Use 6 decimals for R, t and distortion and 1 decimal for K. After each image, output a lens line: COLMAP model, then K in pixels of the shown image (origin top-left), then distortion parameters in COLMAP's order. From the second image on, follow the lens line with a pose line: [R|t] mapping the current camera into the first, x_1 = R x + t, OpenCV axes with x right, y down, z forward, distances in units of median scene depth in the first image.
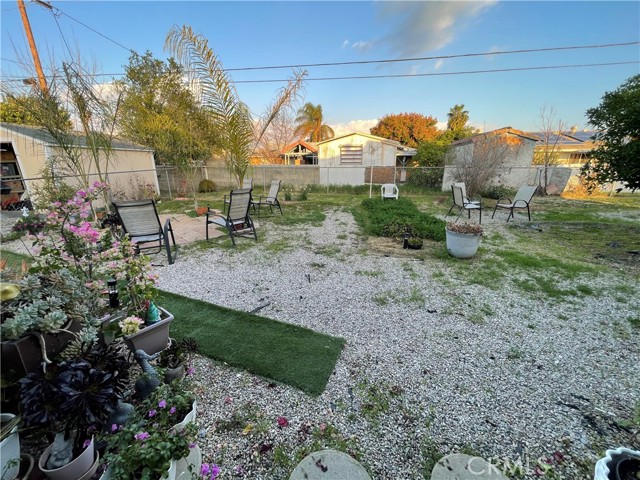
lens RADIAL K [[258.2, 0, 318.4], [0, 258.2, 244.4], [0, 0, 1]] dist [-0.002712, -0.000399]
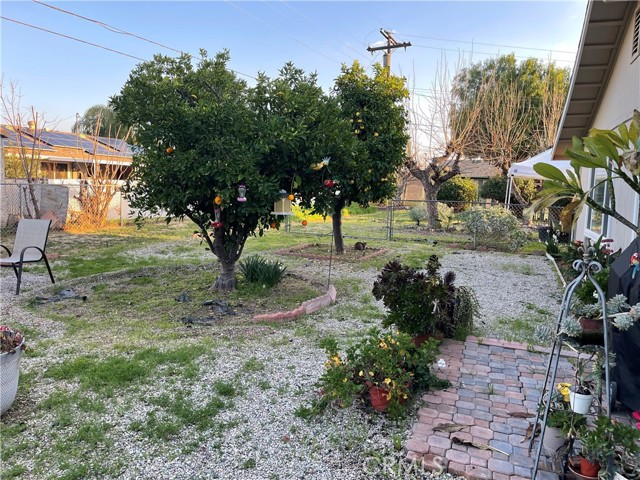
lens RADIAL K [[481.7, 0, 320.2], [0, 481.7, 237.5], [0, 0, 1]] dist [0.010412, -0.003171]
pose [[0.270669, -0.088849, 0.958564, 0.033135], [0.253360, 0.967202, 0.018109, -0.068062], [-0.928734, 0.237961, 0.284302, 0.211510]]
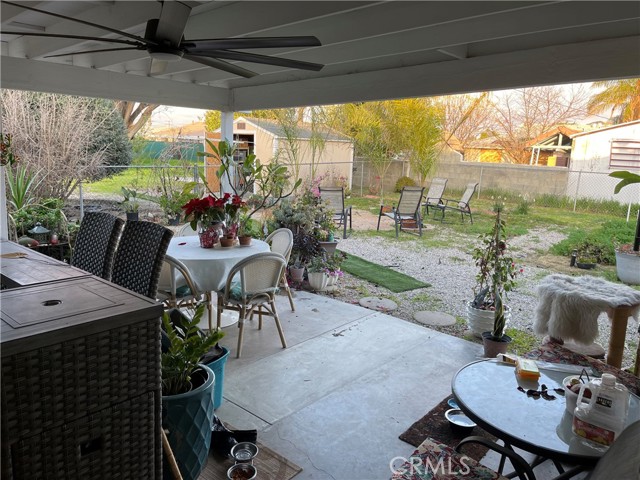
lens RADIAL K [[481.7, 0, 318.6], [0, 481.7, 238.8], [0, 0, 1]] dist [0.010412, -0.003171]
pose [[0.811267, 0.143719, -0.566737, 0.541034], [-0.215680, 0.974519, -0.061610, 0.205139], [0.543442, 0.172215, 0.821592, -0.819298]]
